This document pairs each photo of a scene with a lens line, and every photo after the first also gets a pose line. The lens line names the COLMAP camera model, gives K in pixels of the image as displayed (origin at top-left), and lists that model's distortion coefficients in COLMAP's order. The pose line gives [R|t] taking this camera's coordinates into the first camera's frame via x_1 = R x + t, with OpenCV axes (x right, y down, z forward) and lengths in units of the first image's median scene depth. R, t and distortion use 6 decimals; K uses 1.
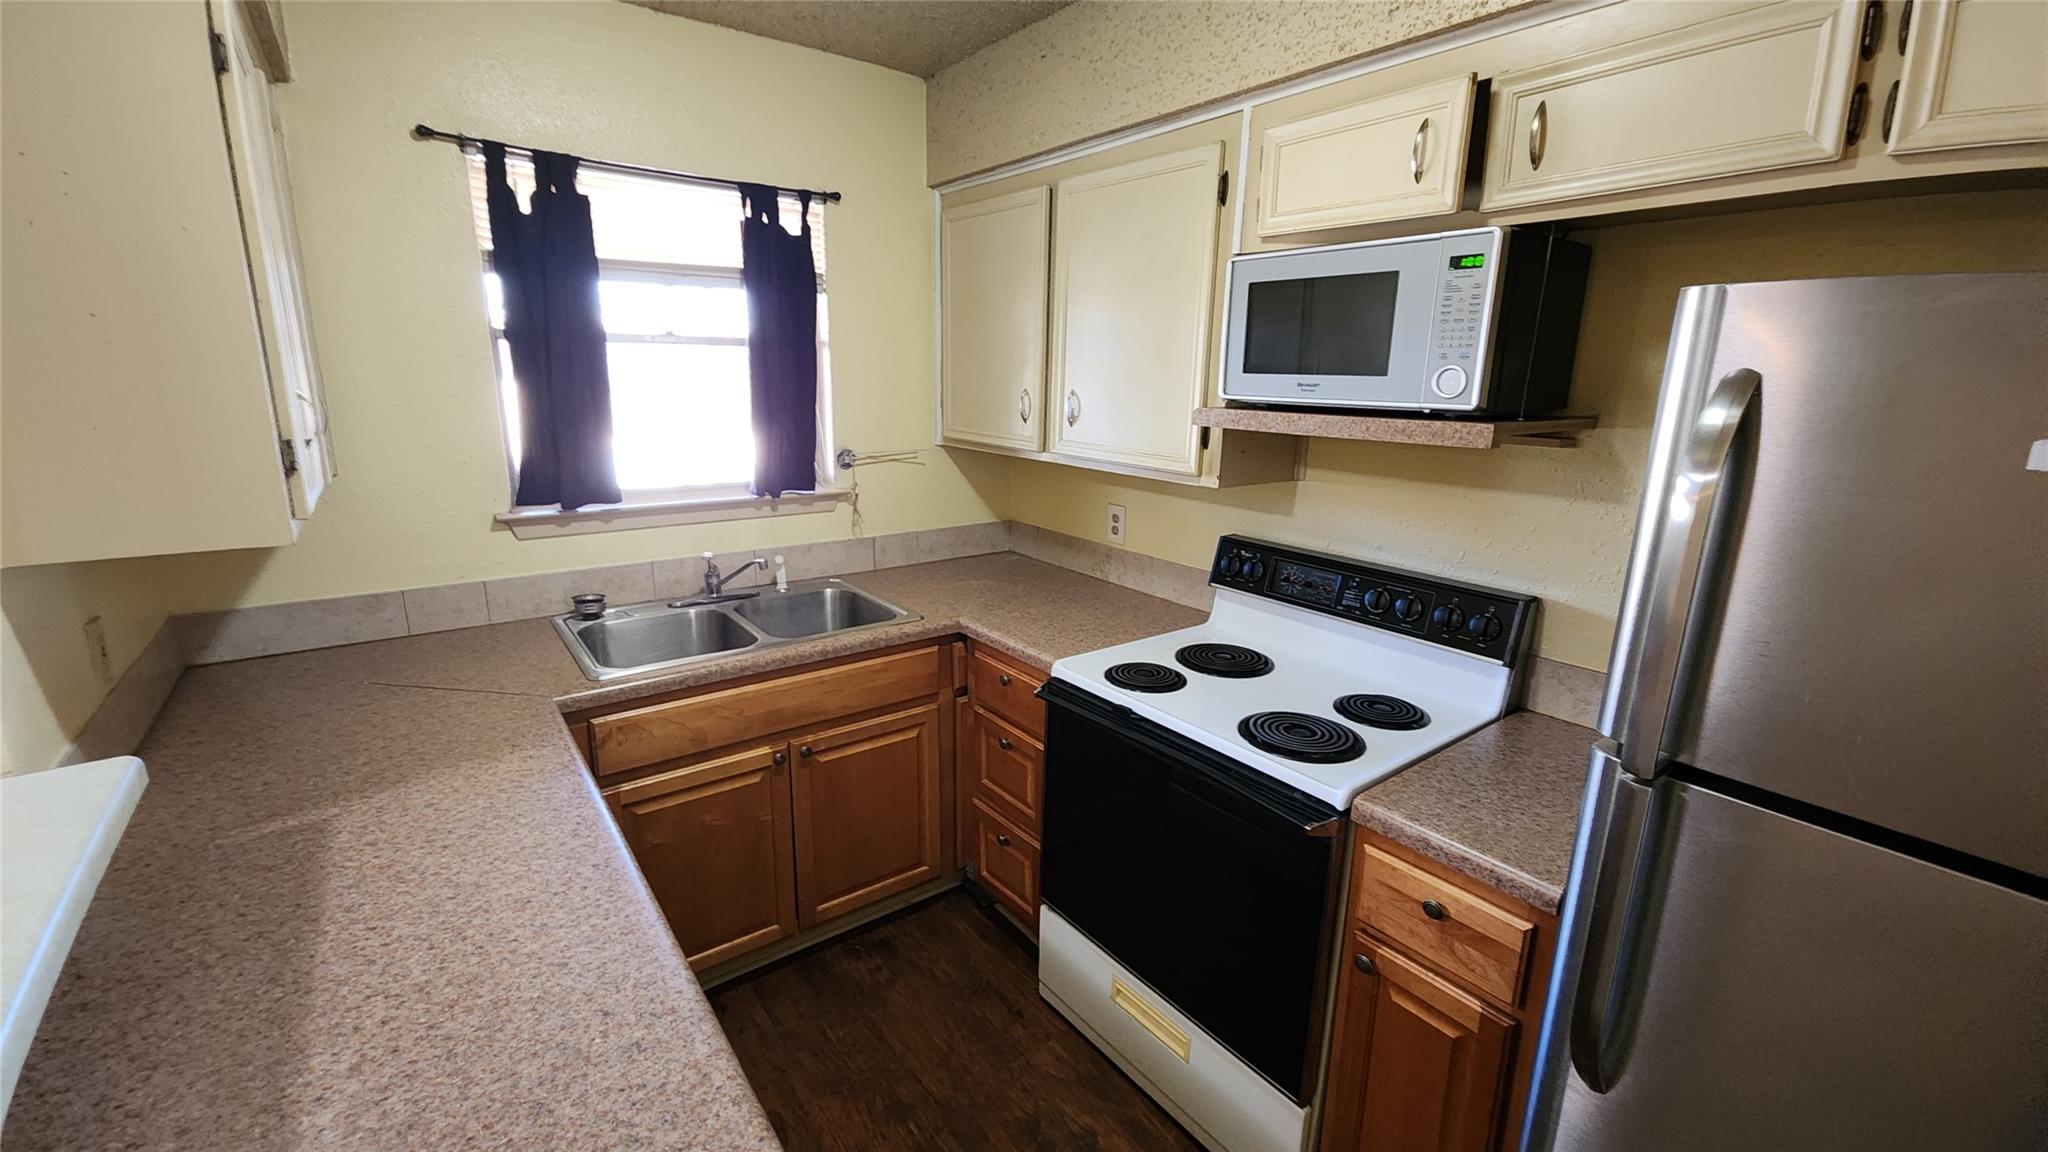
lens RADIAL K [[825.3, 0, 1024.0], [0, 825.3, 576.0], [0, 0, 1]] dist [-0.018797, -0.000096]
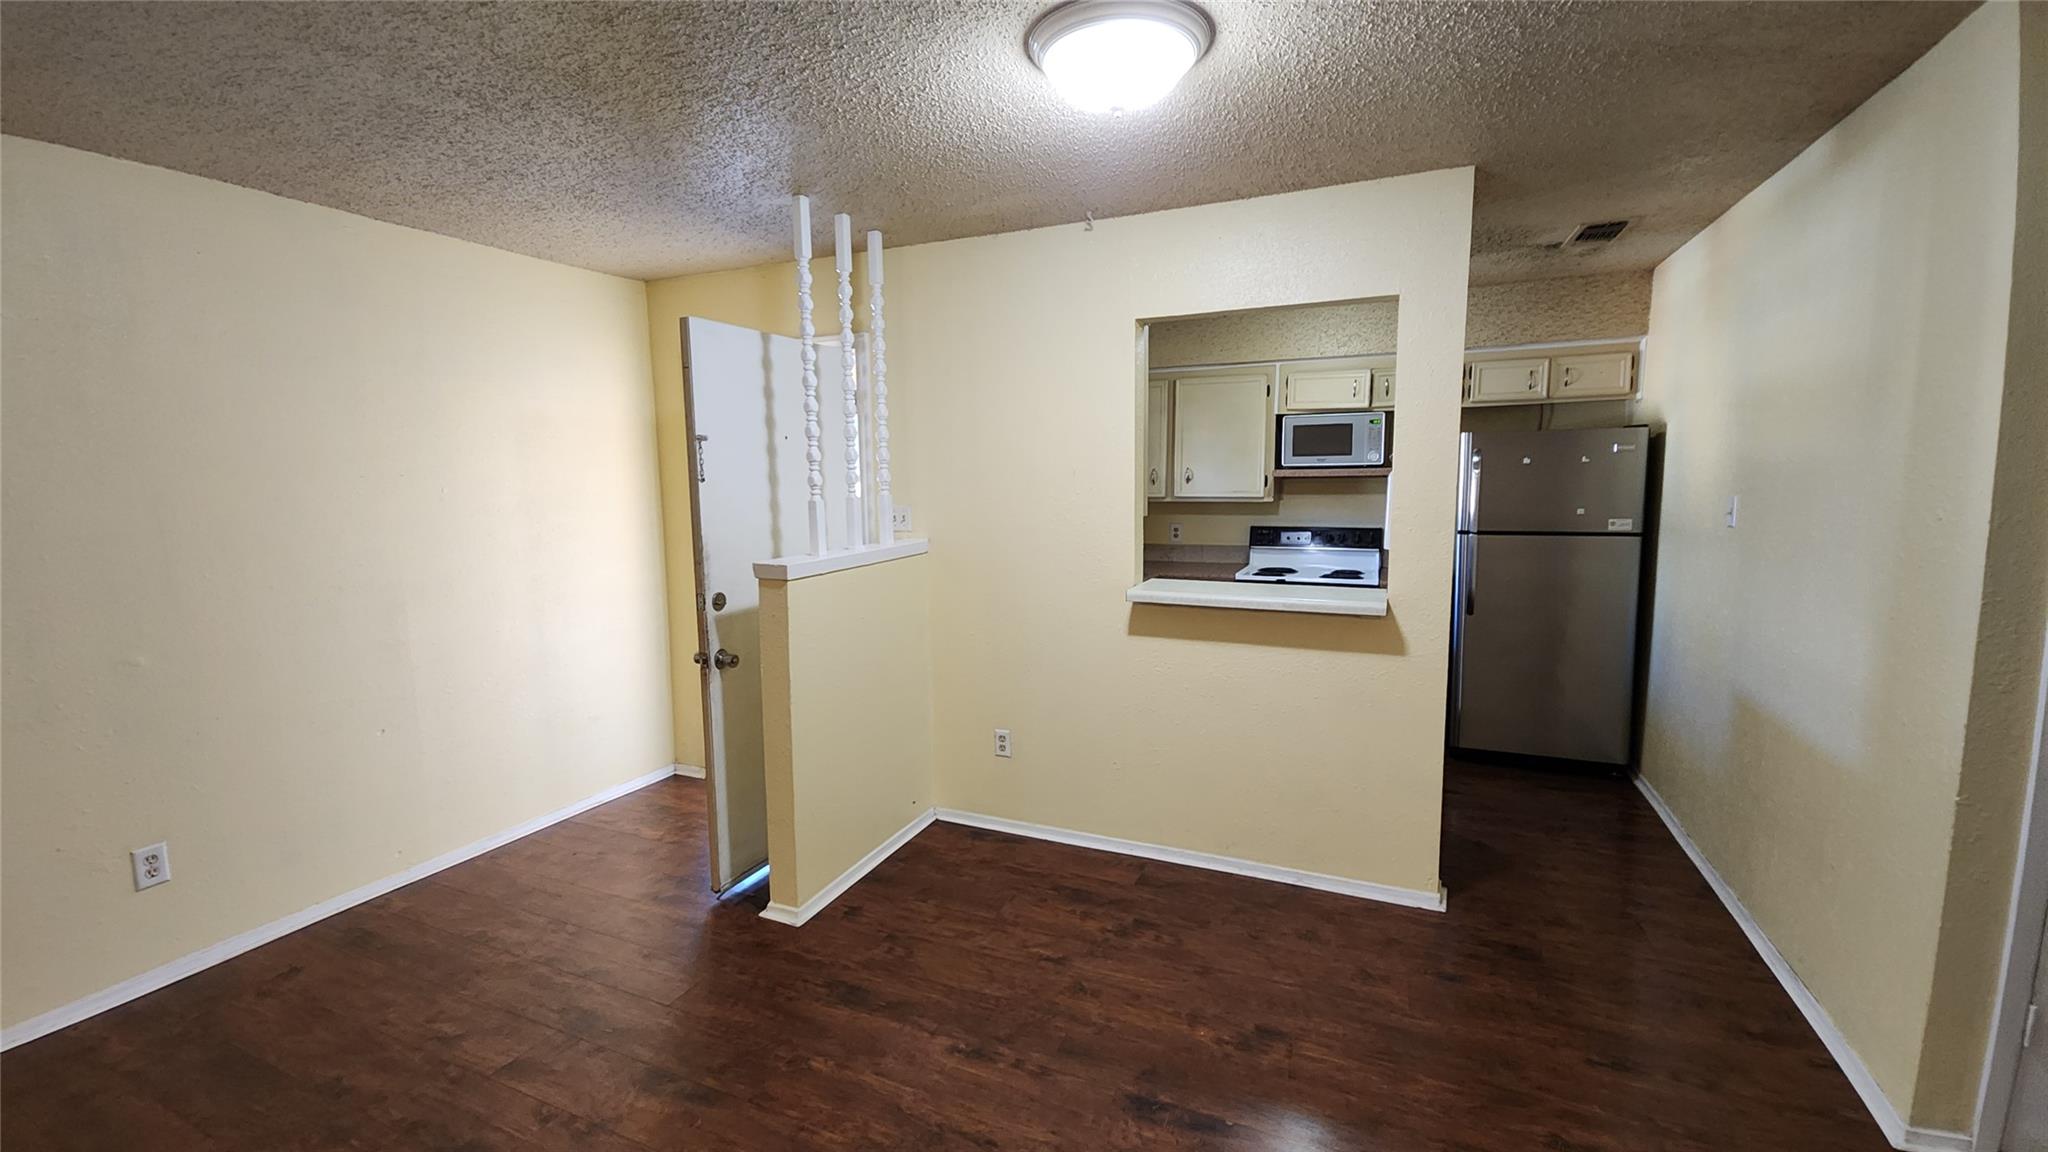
lens RADIAL K [[812.0, 0, 1024.0], [0, 812.0, 576.0], [0, 0, 1]] dist [-0.000041, -0.000026]
pose [[0.877126, -0.070558, 0.475049, -1.882215], [0.133820, 0.985881, -0.100655, 0.311463], [-0.461239, 0.151858, 0.874184, -0.933728]]
